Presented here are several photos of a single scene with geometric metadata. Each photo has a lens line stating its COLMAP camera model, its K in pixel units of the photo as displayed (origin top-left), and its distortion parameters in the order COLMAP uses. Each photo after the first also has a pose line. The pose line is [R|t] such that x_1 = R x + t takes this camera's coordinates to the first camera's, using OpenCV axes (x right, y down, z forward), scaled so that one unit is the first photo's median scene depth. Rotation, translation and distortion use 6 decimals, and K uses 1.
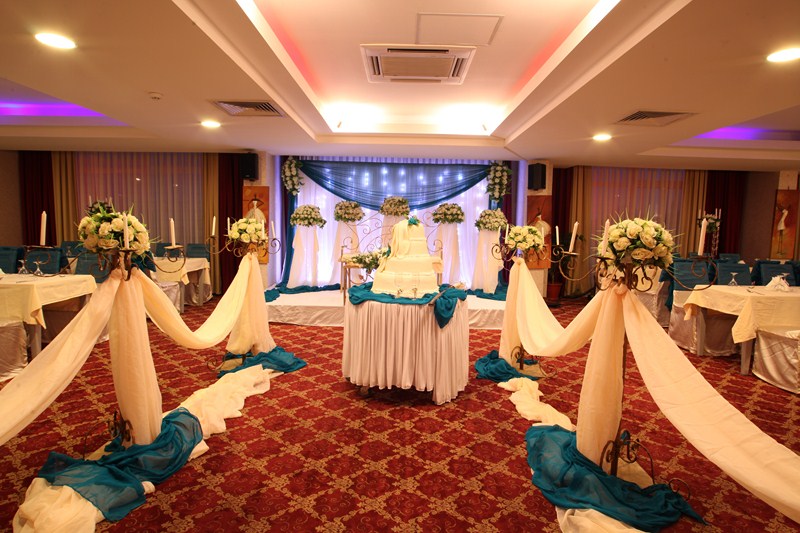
lens RADIAL K [[448.3, 0, 400.0], [0, 448.3, 266.5], [0, 0, 1]] dist [-0.048805, 0.023309]
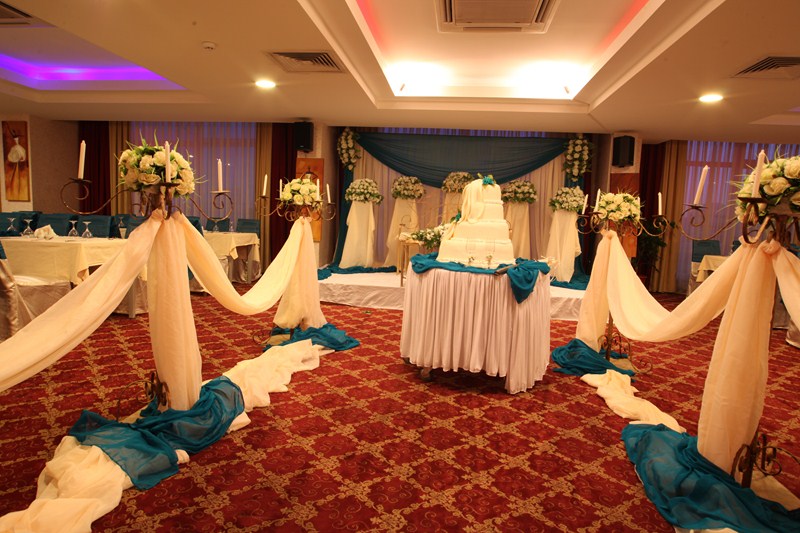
lens RADIAL K [[473.1, 0, 400.0], [0, 473.1, 266.5], [0, 0, 1]] dist [-0.054027, 0.029737]
pose [[0.992731, 0.035117, -0.115121, -0.030211], [-0.034283, 0.999370, 0.009220, 0.063321], [0.115372, -0.005206, 0.993309, 0.081392]]
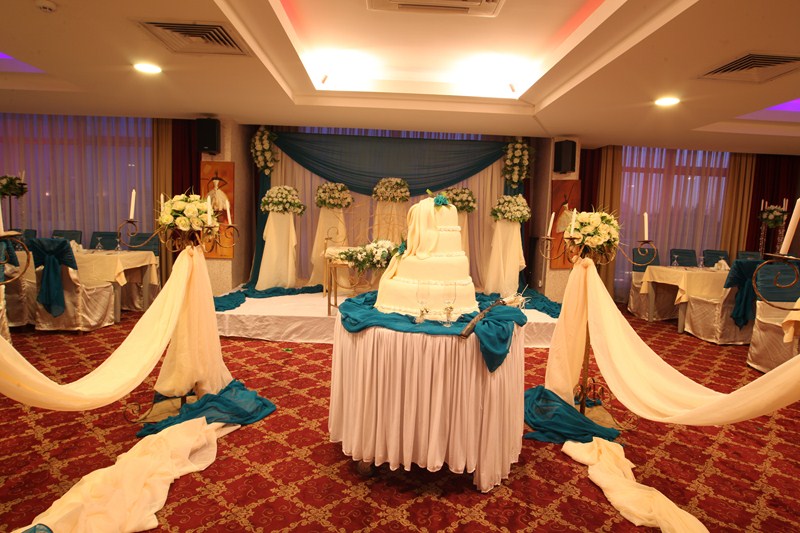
lens RADIAL K [[458.5, 0, 400.0], [0, 458.5, 266.5], [0, 0, 1]] dist [-0.050456, 0.026955]
pose [[0.999152, 0.010153, 0.039893, -0.058132], [-0.010687, 0.999856, 0.013208, -0.014653], [-0.039753, -0.013623, 0.999117, 0.357087]]
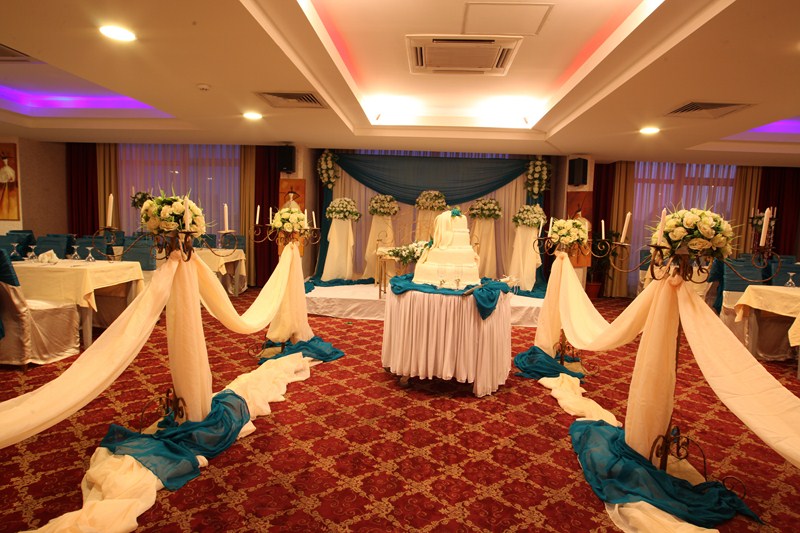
lens RADIAL K [[458.5, 0, 400.0], [0, 458.5, 266.5], [0, 0, 1]] dist [-0.050456, 0.026955]
pose [[0.997979, 0.020518, -0.060139, -0.032920], [-0.020396, 0.999788, 0.002641, 0.019423], [0.060180, -0.001409, 0.998187, -0.022496]]
